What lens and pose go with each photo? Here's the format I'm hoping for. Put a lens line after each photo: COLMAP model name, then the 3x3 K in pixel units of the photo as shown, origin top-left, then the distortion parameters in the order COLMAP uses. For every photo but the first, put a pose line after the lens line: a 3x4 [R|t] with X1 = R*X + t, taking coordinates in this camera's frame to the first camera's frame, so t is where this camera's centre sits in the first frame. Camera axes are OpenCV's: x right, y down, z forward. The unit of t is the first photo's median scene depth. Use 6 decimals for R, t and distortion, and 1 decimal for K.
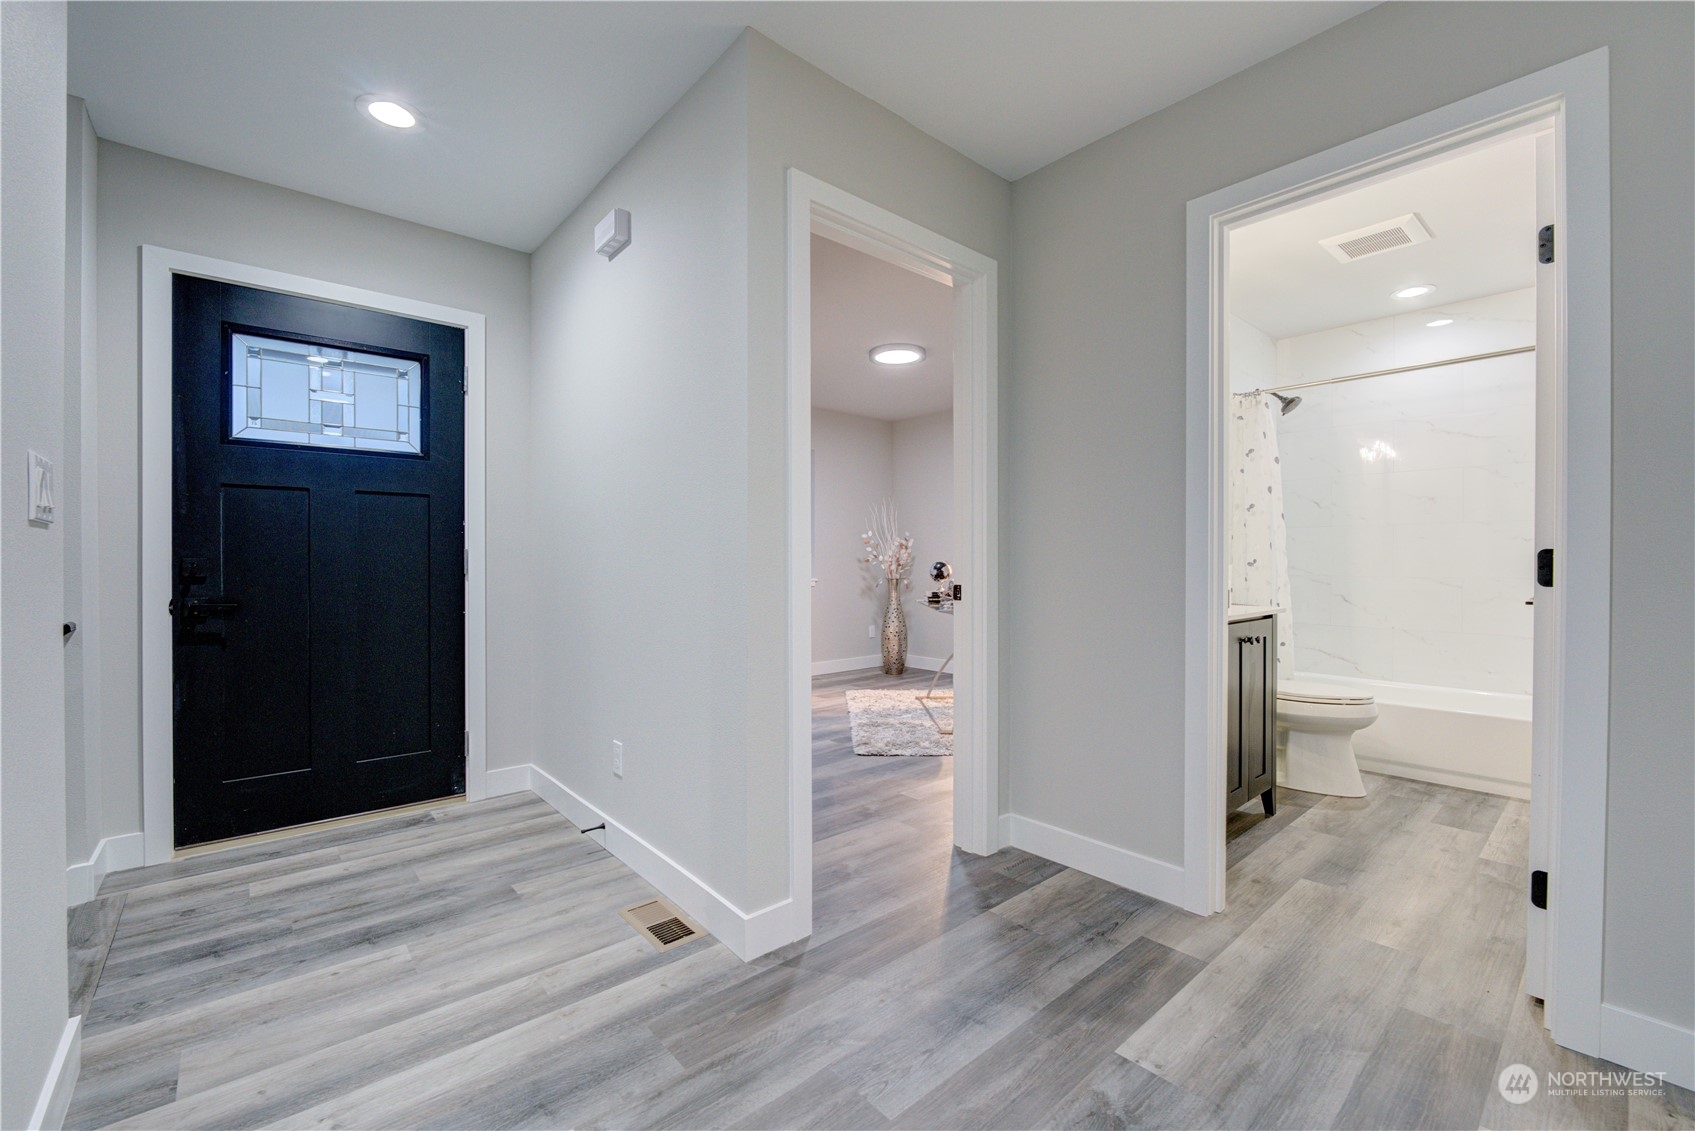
lens RADIAL K [[693.7, 0, 848.1], [0, 693.7, 561.3], [0, 0, 1]] dist [0.000147, -0.000019]
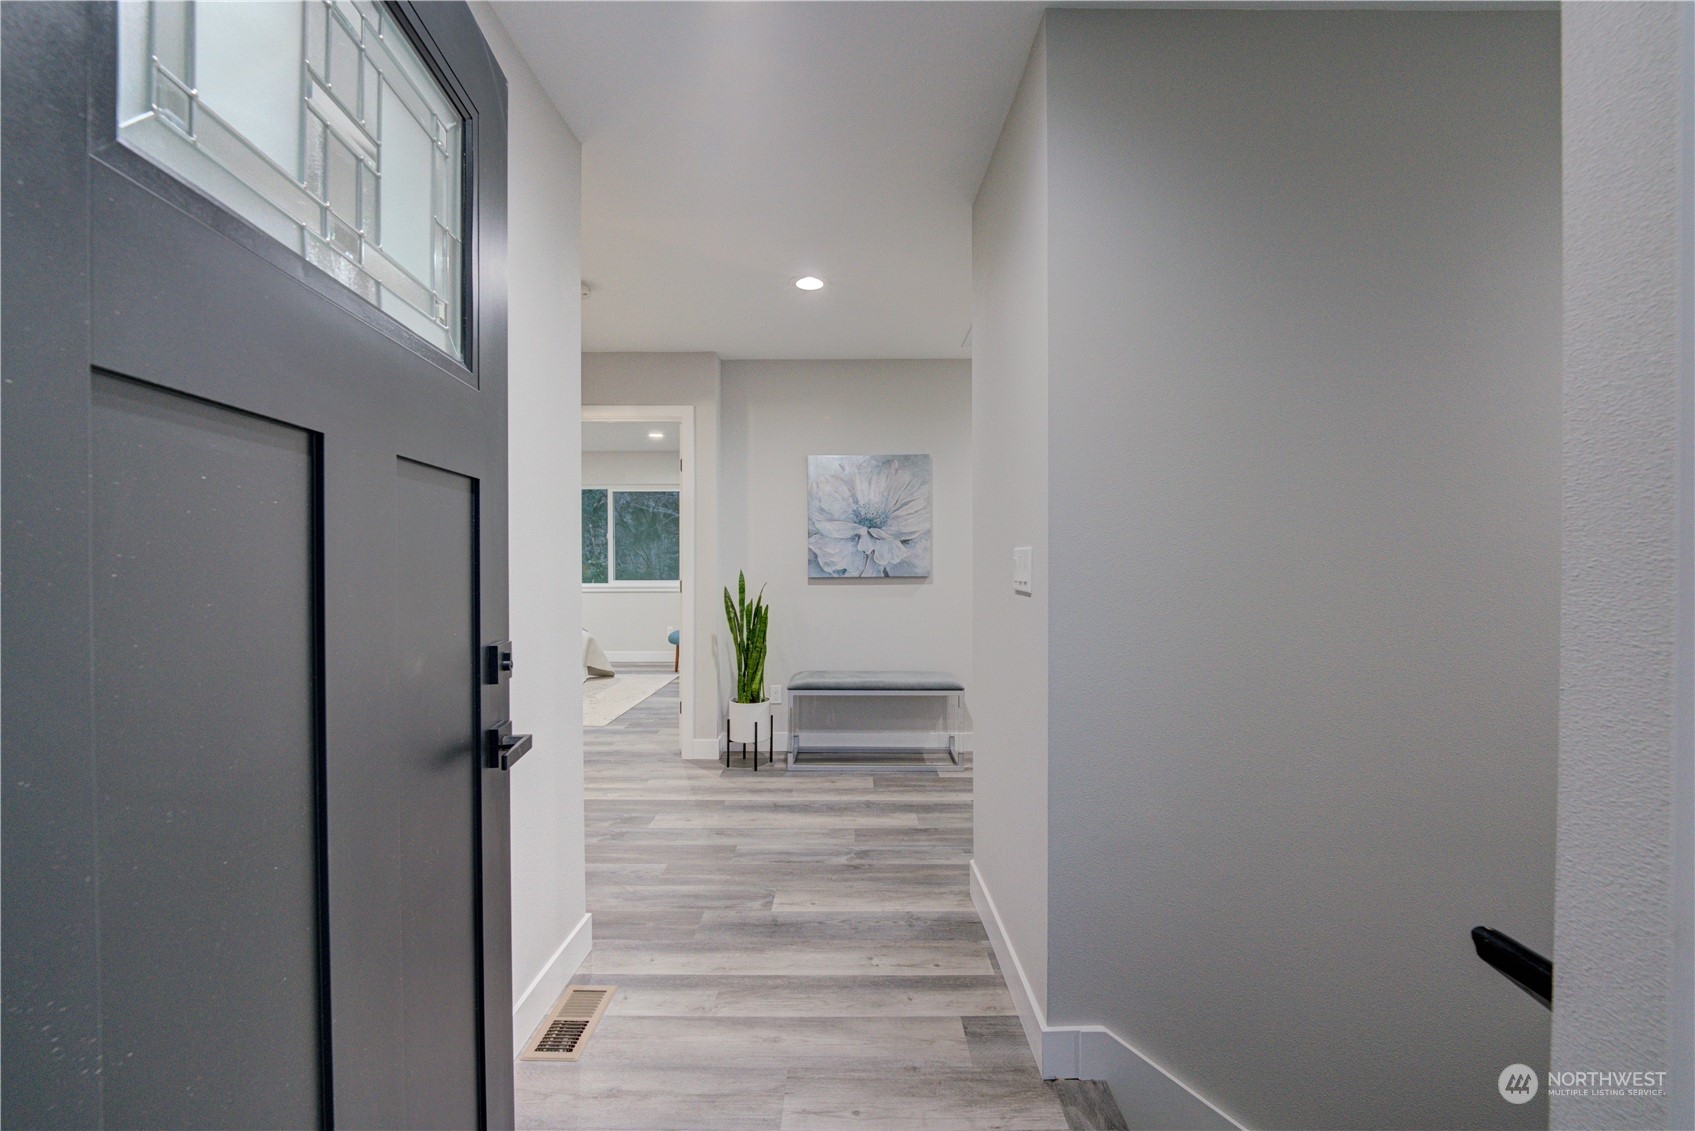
lens RADIAL K [[693.7, 0, 845.8], [0, 693.7, 569.3], [0, 0, 1]] dist [0.000147, -0.000019]
pose [[-0.750217, 0.004156, 0.661179, -1.474305], [0.003324, 0.999991, -0.002514, -0.074231], [-0.661184, 0.000311, -0.750224, 1.875957]]
